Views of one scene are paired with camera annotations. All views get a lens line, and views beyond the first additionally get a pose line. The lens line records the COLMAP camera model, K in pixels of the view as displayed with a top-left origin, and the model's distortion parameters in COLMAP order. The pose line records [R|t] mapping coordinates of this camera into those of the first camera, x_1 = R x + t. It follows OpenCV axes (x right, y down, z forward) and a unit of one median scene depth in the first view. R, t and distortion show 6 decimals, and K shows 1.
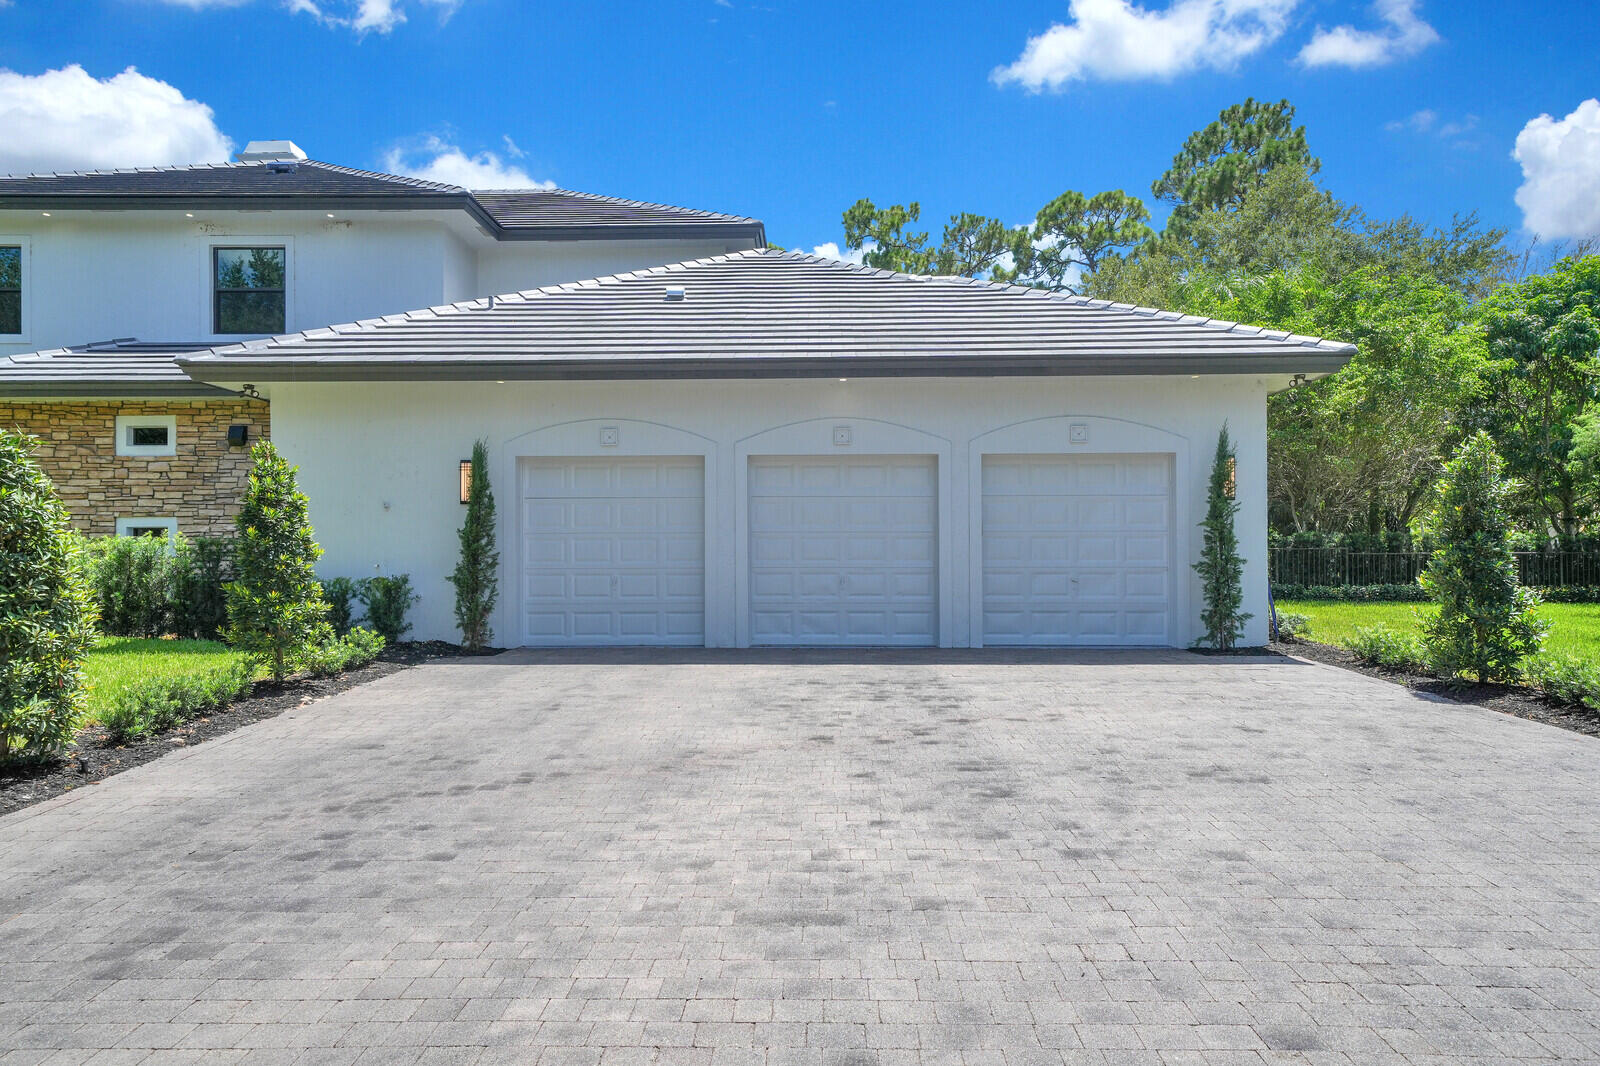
lens RADIAL K [[951.0, 0, 800.1], [0, 951.0, 525.6], [0, 0, 1]] dist [0.022027, 0.001071]
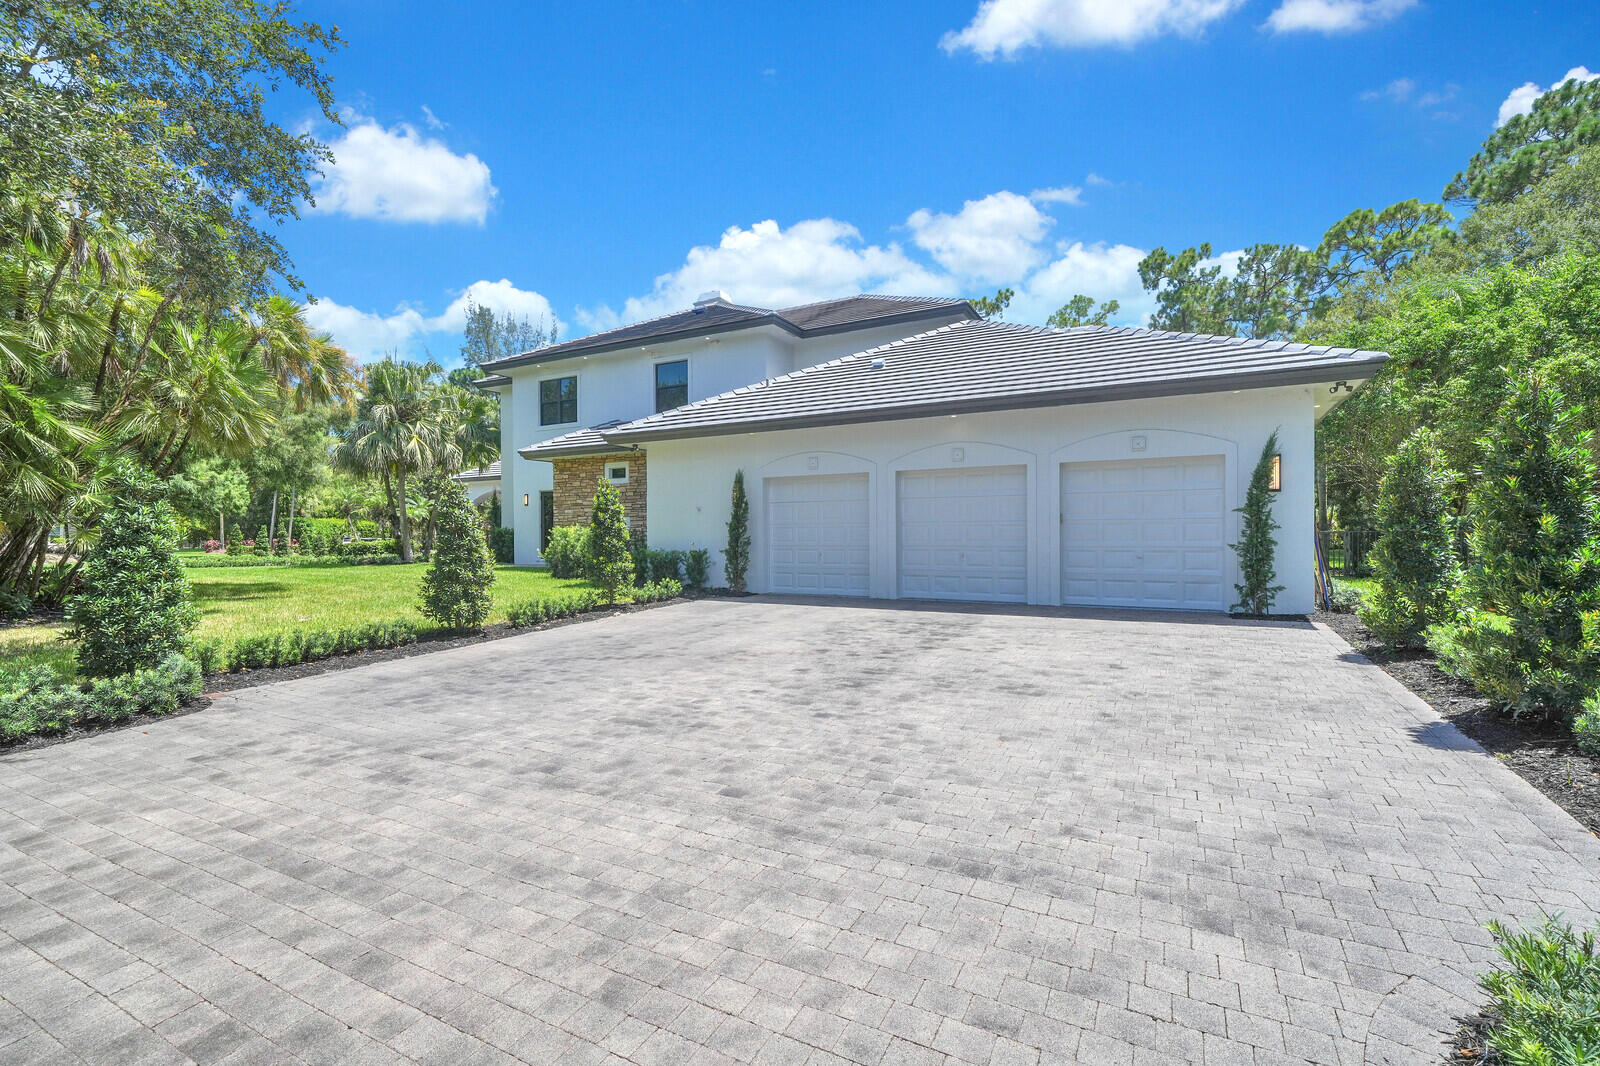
lens RADIAL K [[678.4, 0, 800.0], [0, 678.4, 533.0], [0, 0, 1]] dist [0.005996, 0.000620]
pose [[0.898605, -0.003159, -0.438748, 0.286793], [0.014071, 0.999667, 0.021620, -0.001726], [0.438534, -0.025601, 0.898350, -0.031816]]
